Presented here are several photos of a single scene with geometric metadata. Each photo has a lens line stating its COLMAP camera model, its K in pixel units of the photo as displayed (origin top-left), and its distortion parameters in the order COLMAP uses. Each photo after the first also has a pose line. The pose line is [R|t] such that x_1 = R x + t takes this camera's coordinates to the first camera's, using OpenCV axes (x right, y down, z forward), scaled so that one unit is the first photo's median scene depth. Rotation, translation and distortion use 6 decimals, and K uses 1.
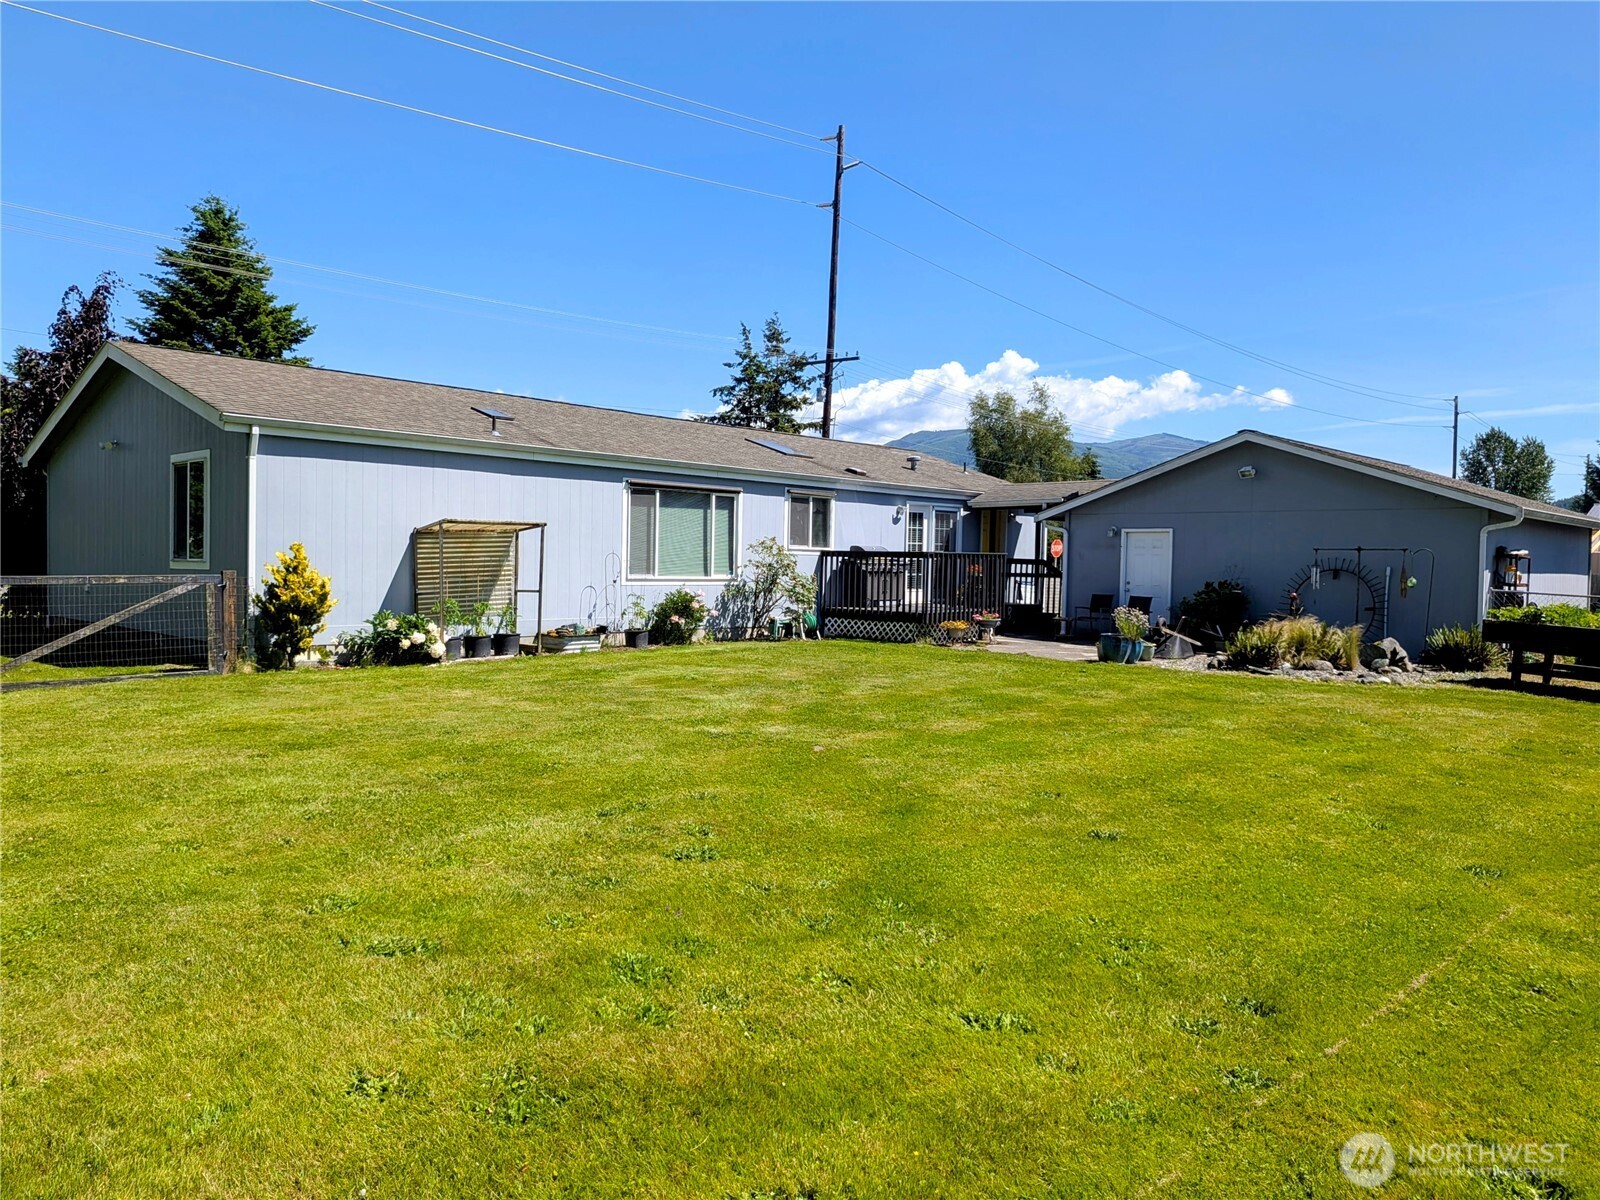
lens RADIAL K [[1176.1, 0, 795.3], [0, 1176.1, 596.7], [0, 0, 1]] dist [0.064664, -0.117795]
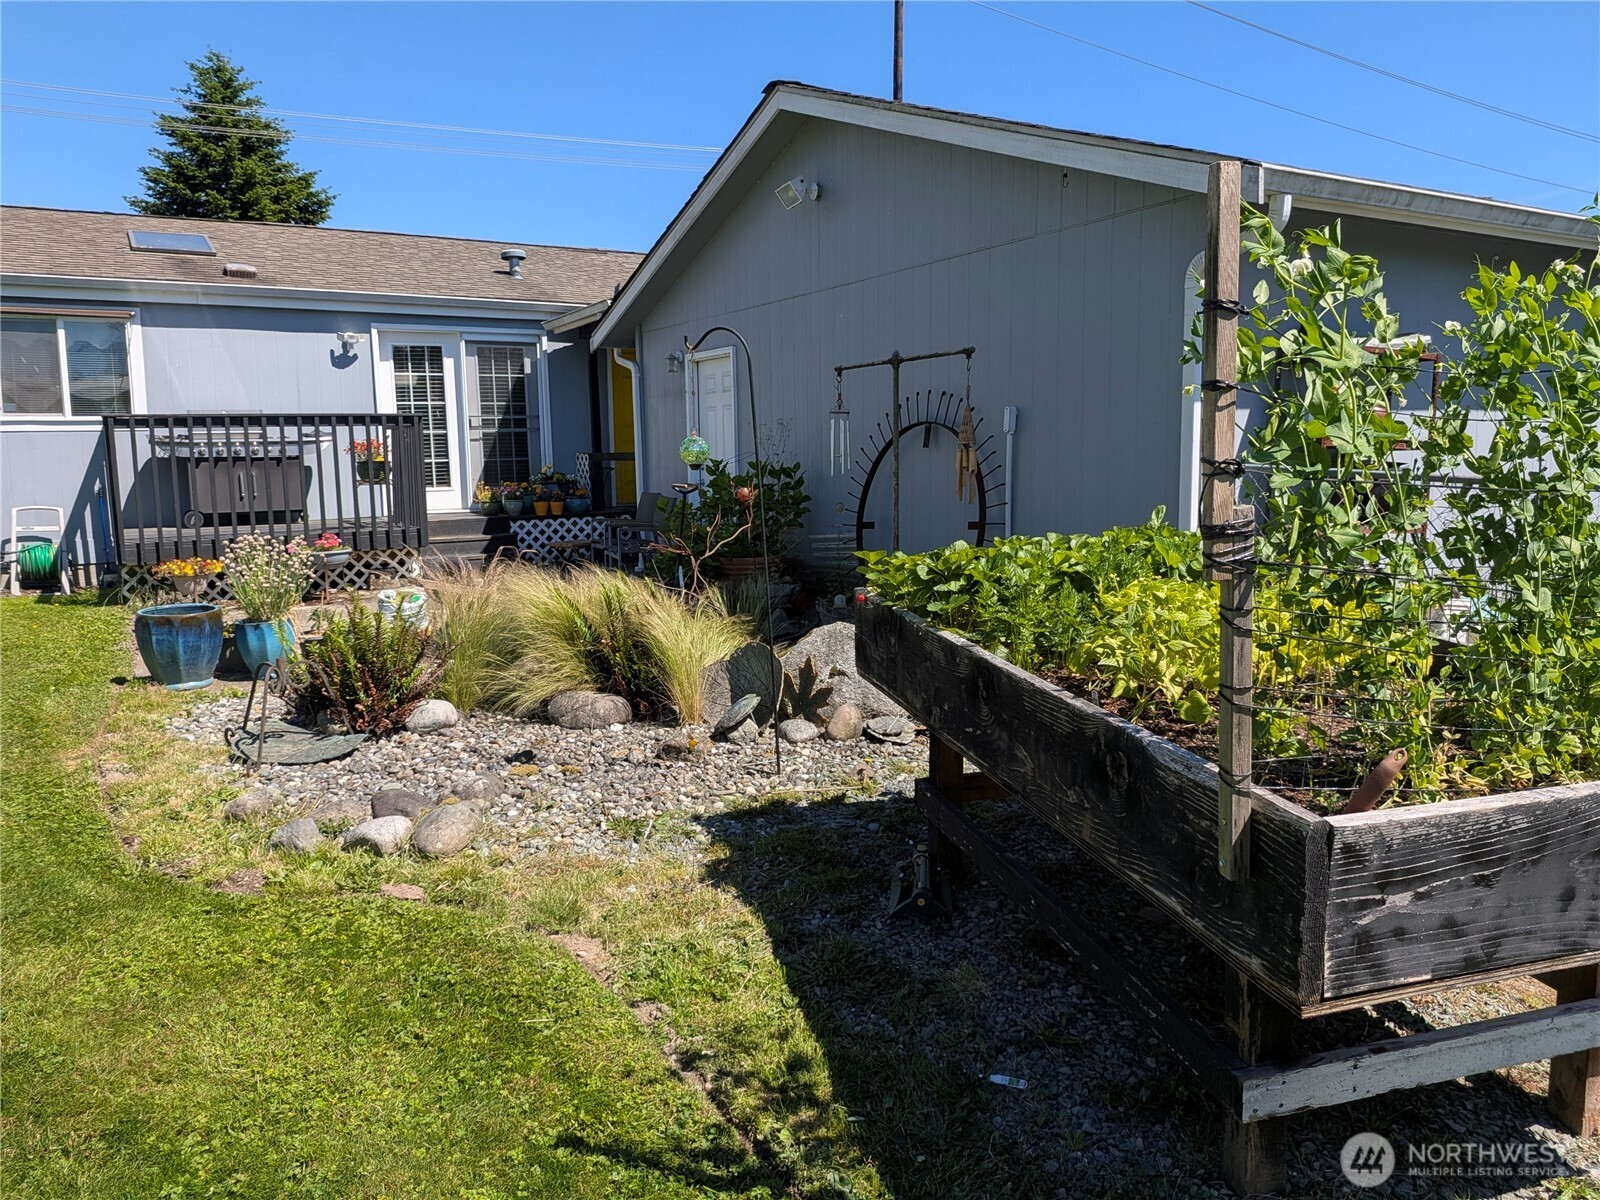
lens RADIAL K [[1176.1, 0, 795.3], [0, 1176.1, 596.7], [0, 0, 1]] dist [0.064664, -0.117795]
pose [[0.961009, 0.001927, -0.276509, 0.460750], [0.025849, 0.994971, 0.096771, -0.003839], [0.275305, -0.100145, 0.956127, 0.547494]]
